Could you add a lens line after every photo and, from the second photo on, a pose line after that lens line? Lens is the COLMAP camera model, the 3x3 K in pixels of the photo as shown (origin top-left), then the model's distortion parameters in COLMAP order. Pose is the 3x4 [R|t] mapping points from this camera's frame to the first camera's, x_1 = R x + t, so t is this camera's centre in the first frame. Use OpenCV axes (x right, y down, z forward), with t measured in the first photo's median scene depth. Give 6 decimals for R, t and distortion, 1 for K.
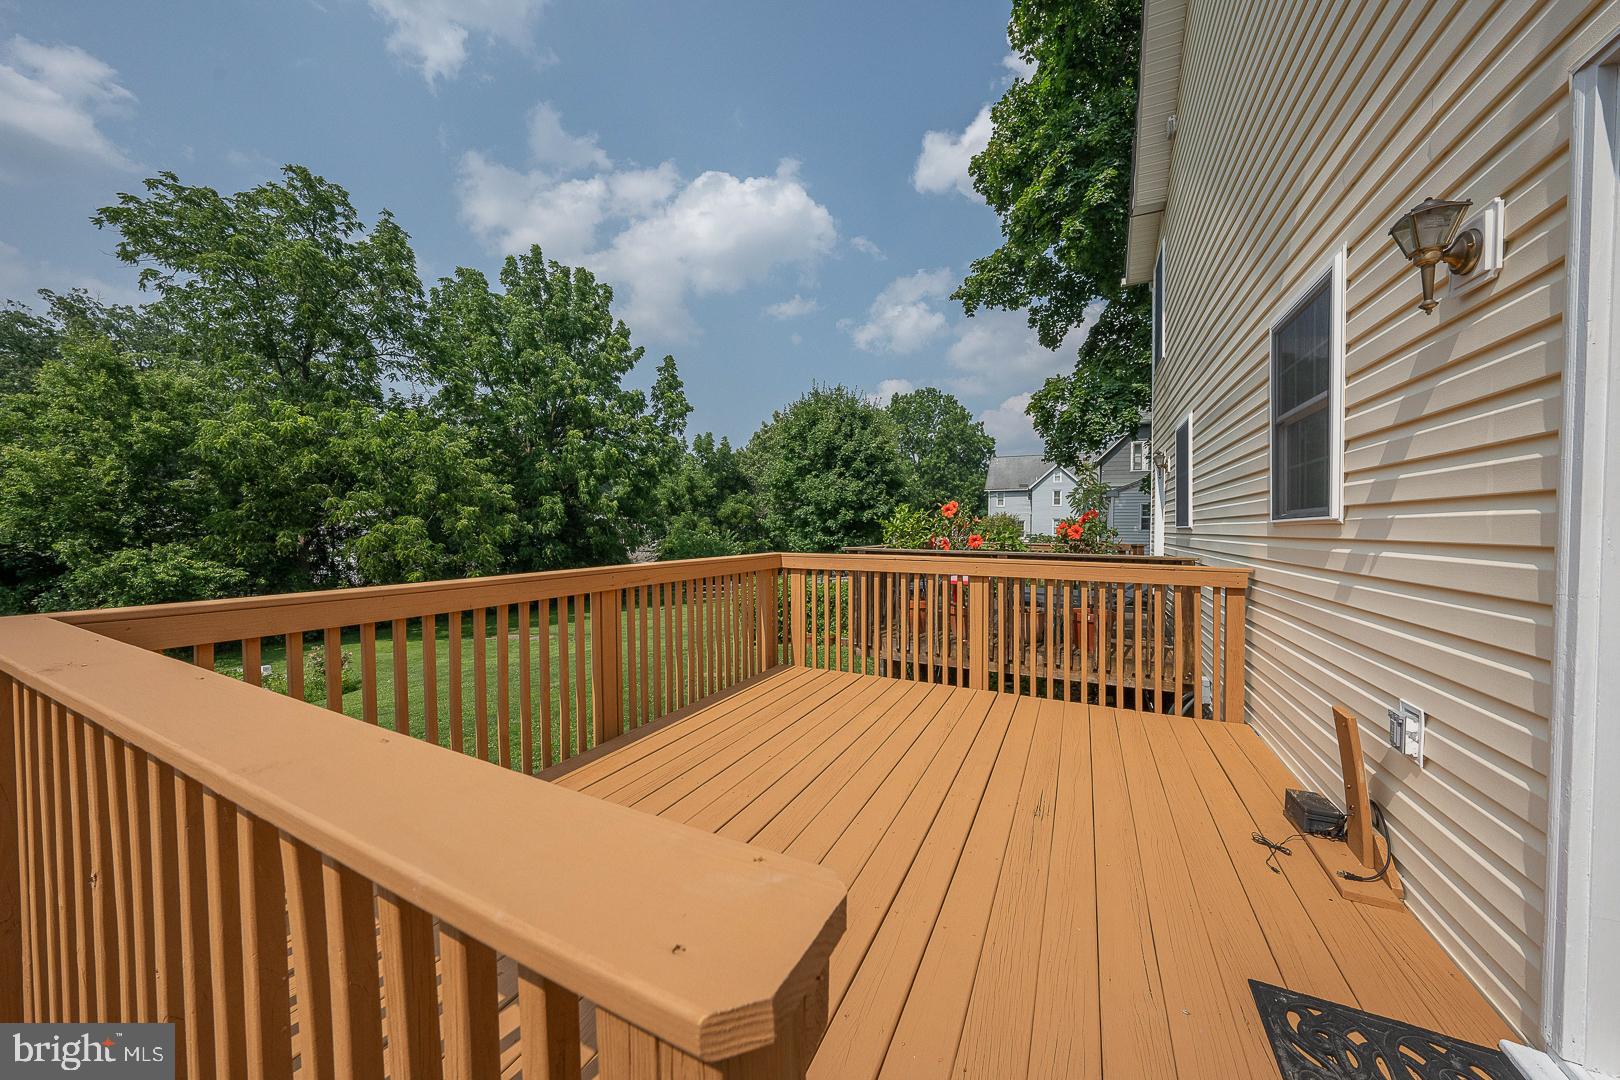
lens RADIAL K [[558.9, 0, 812.6], [0, 558.9, 536.5], [0, 0, 1]] dist [-0.021887, 0.005912]
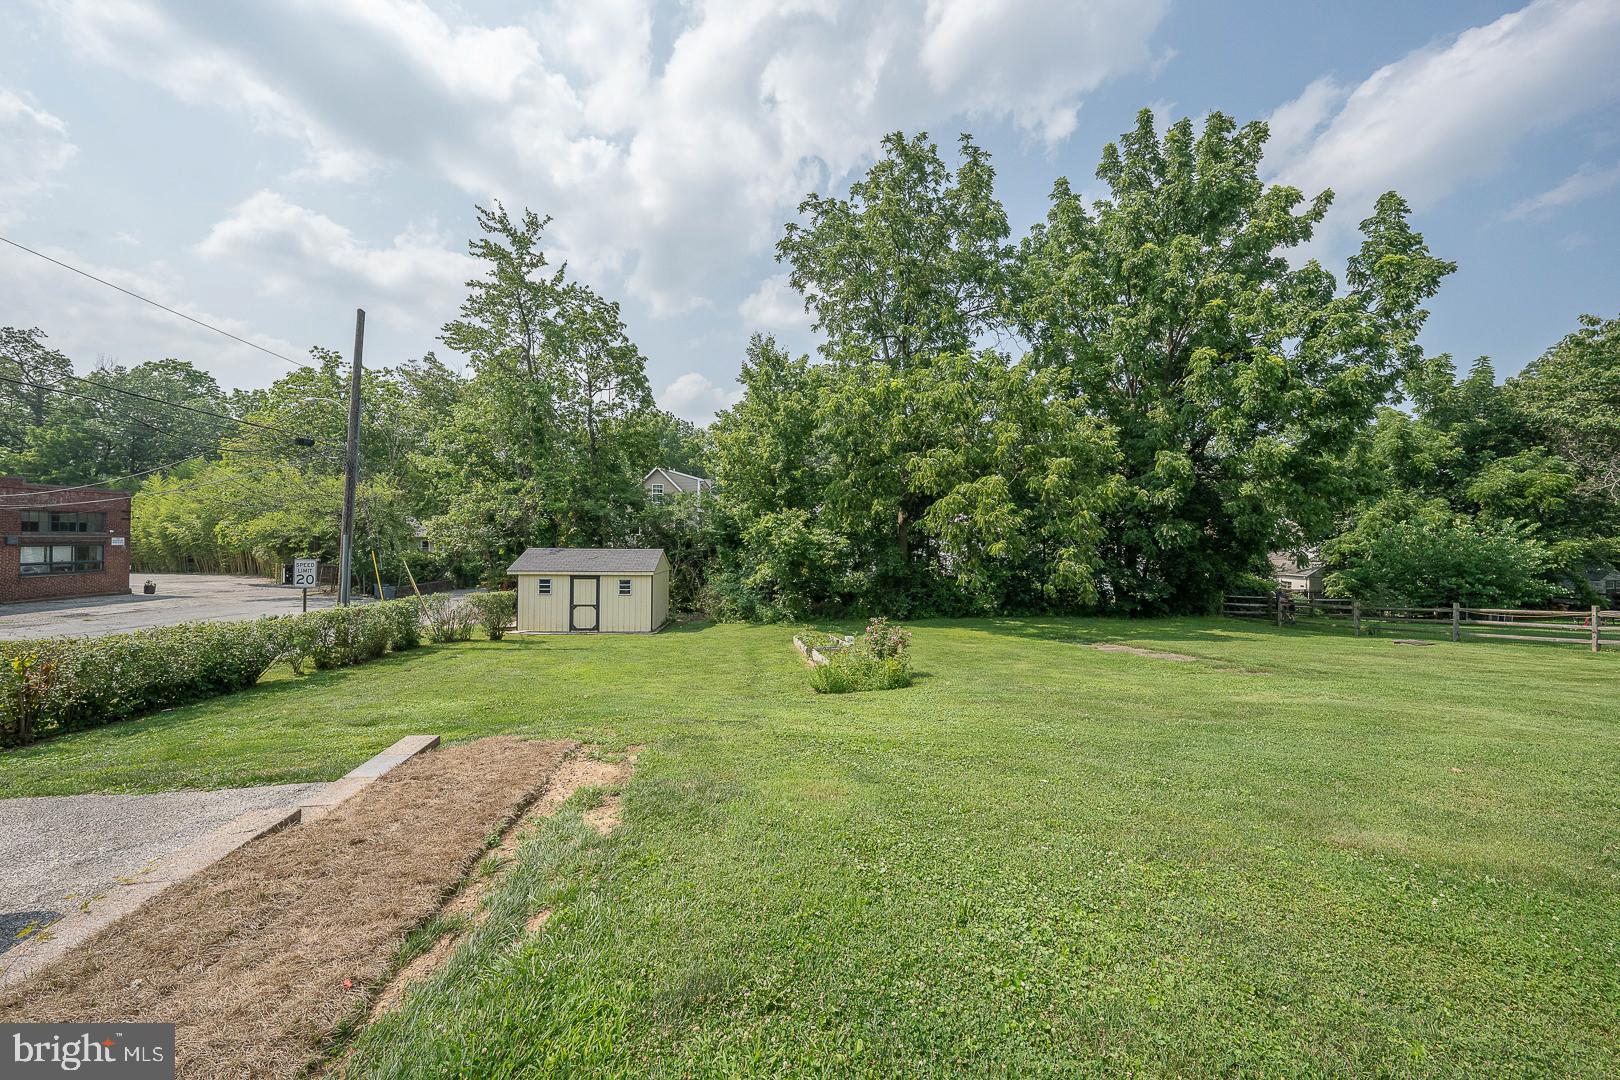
lens RADIAL K [[558.7, 0, 809.6], [0, 558.7, 535.7], [0, 0, 1]] dist [-0.023501, 0.005288]
pose [[0.554082, -0.015544, -0.832317, -0.154097], [-0.014881, 0.999481, -0.028572, 0.058986], [0.832329, 0.028217, 0.553563, 0.256204]]
